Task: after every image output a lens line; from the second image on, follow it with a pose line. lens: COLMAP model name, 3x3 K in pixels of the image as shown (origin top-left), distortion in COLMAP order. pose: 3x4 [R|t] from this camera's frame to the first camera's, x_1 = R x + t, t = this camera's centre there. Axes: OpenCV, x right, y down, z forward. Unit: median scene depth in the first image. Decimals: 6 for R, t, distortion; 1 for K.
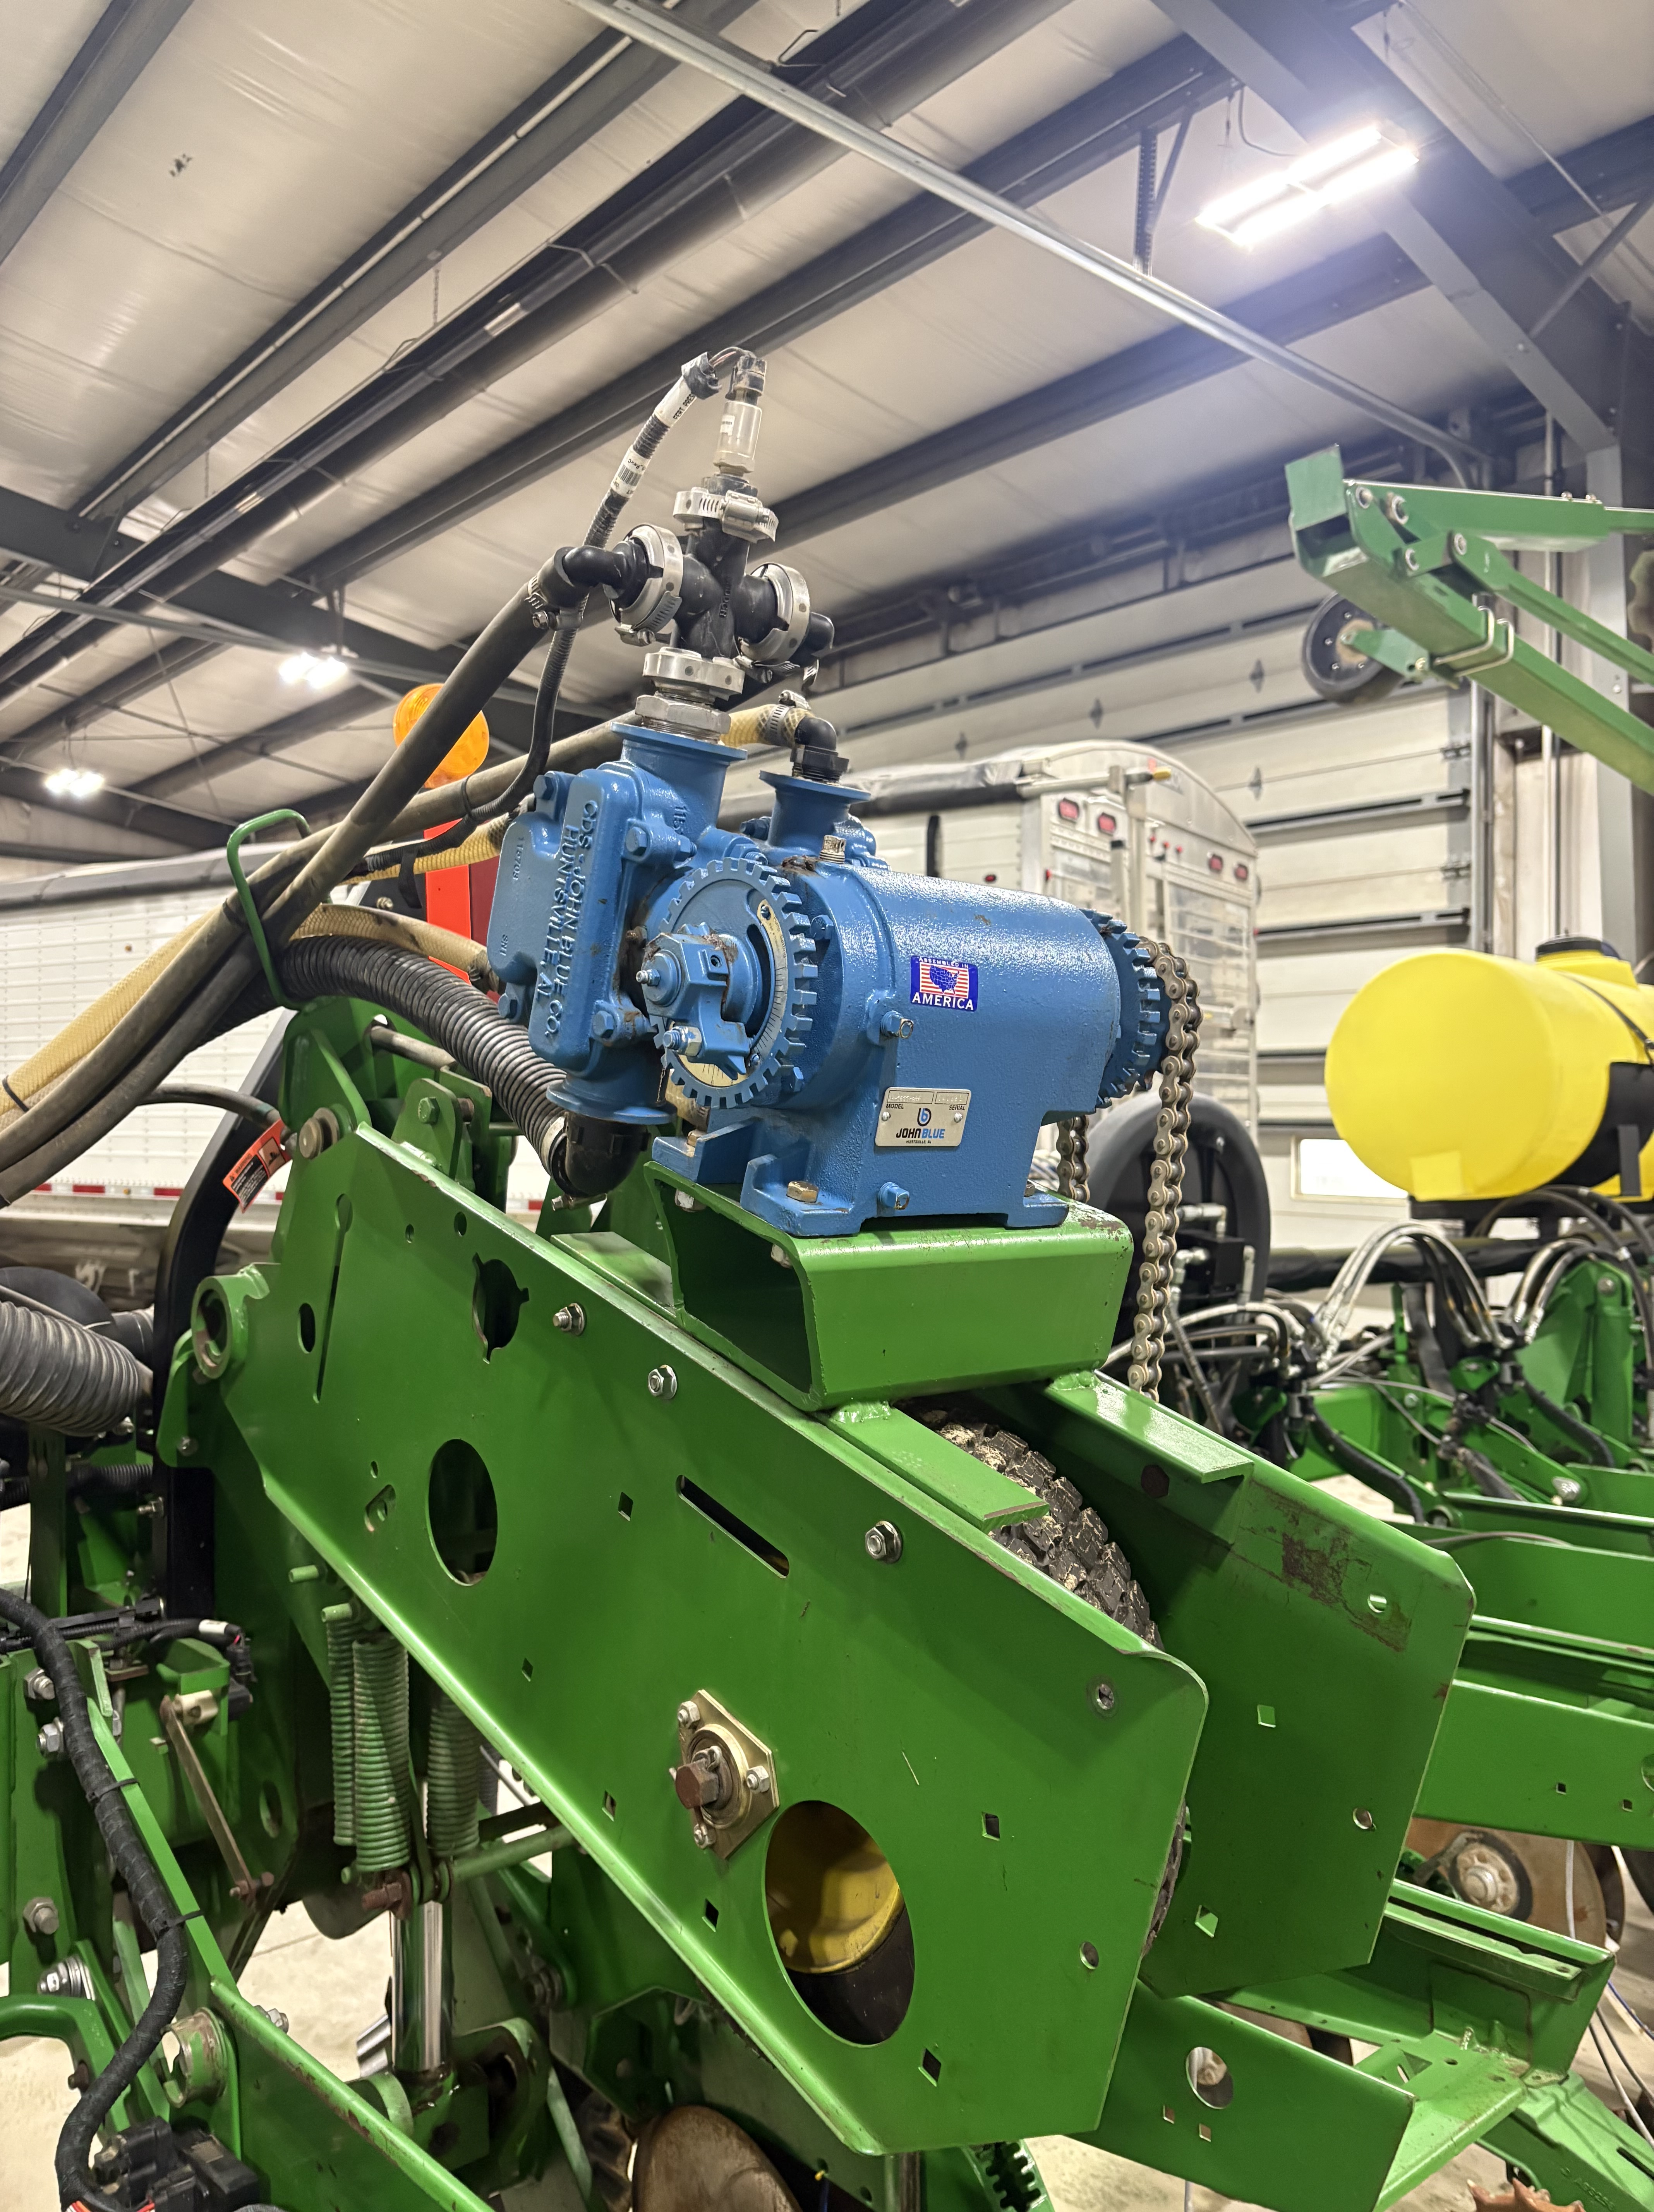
lens RADIAL K [[1714.4, 0, 826.9], [0, 1714.4, 1090.7], [0, 0, 1]] dist [0.054732, -0.068183]
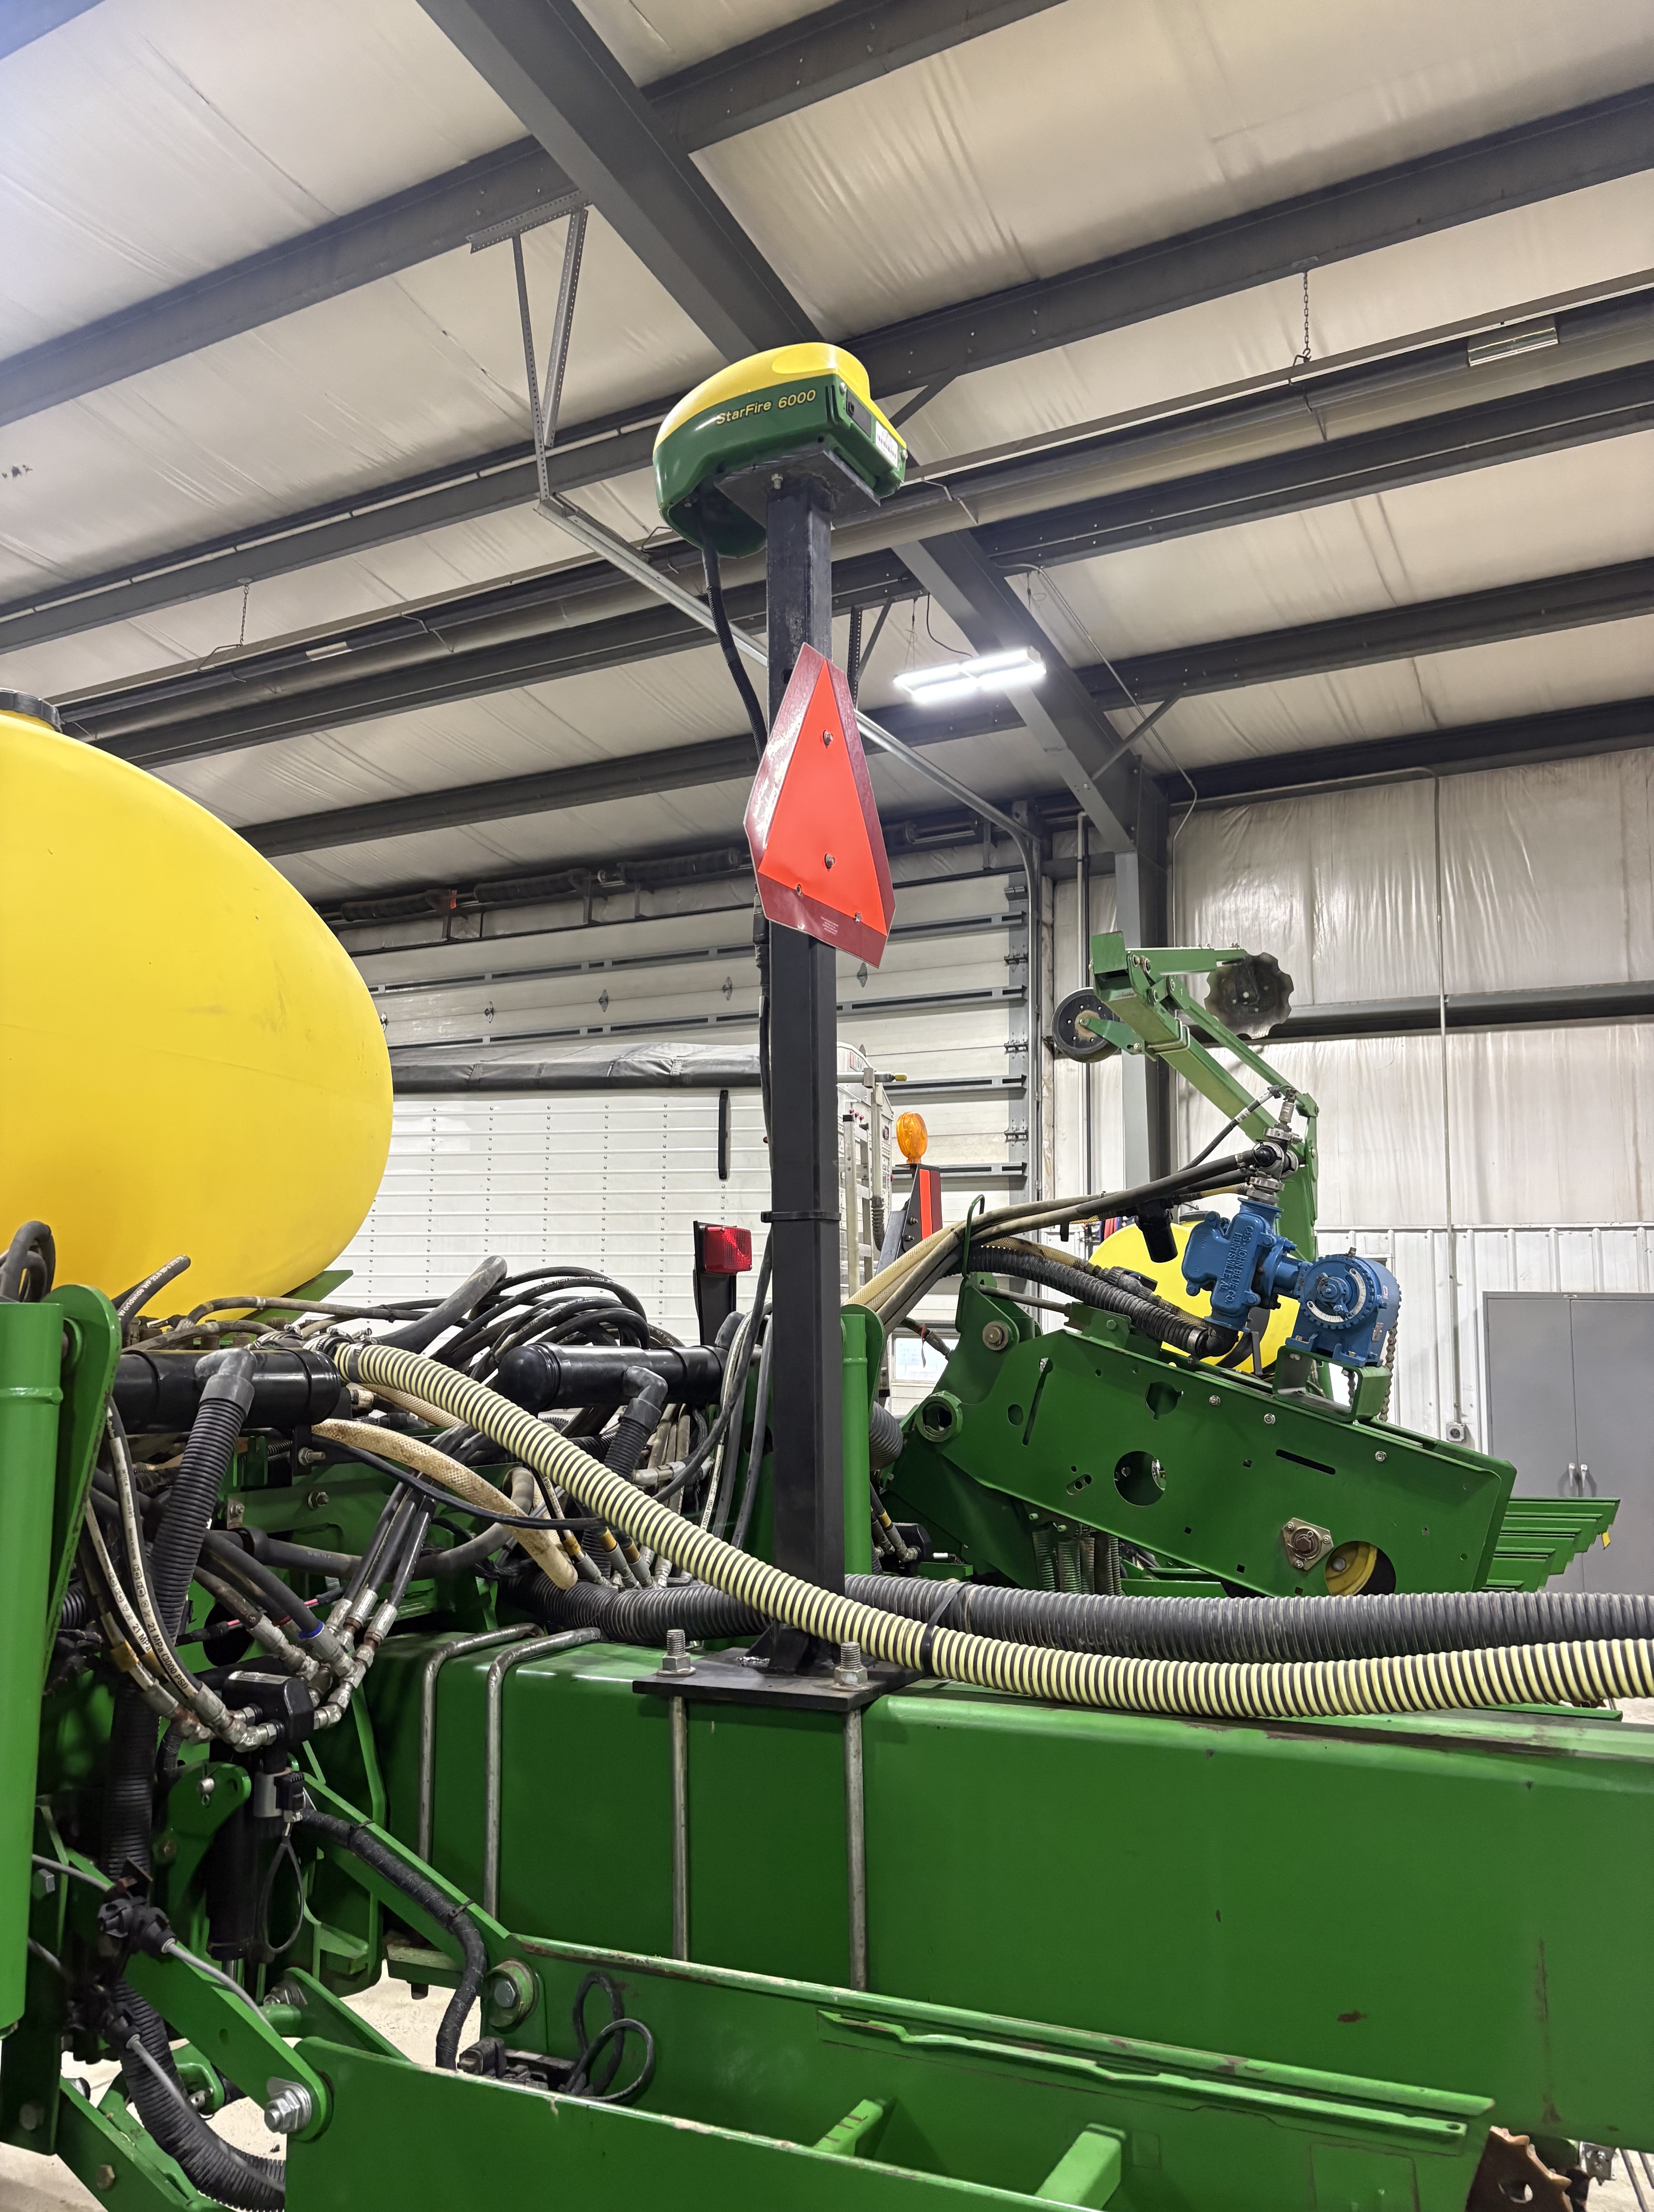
lens RADIAL K [[1714.4, 0, 825.4], [0, 1714.4, 1118.3], [0, 0, 1]] dist [0.054732, -0.068183]
pose [[0.938174, 0.046959, 0.342965, -0.238463], [-0.013475, 0.994959, -0.099369, -0.005831], [-0.345903, 0.088604, 0.934077, -0.203174]]
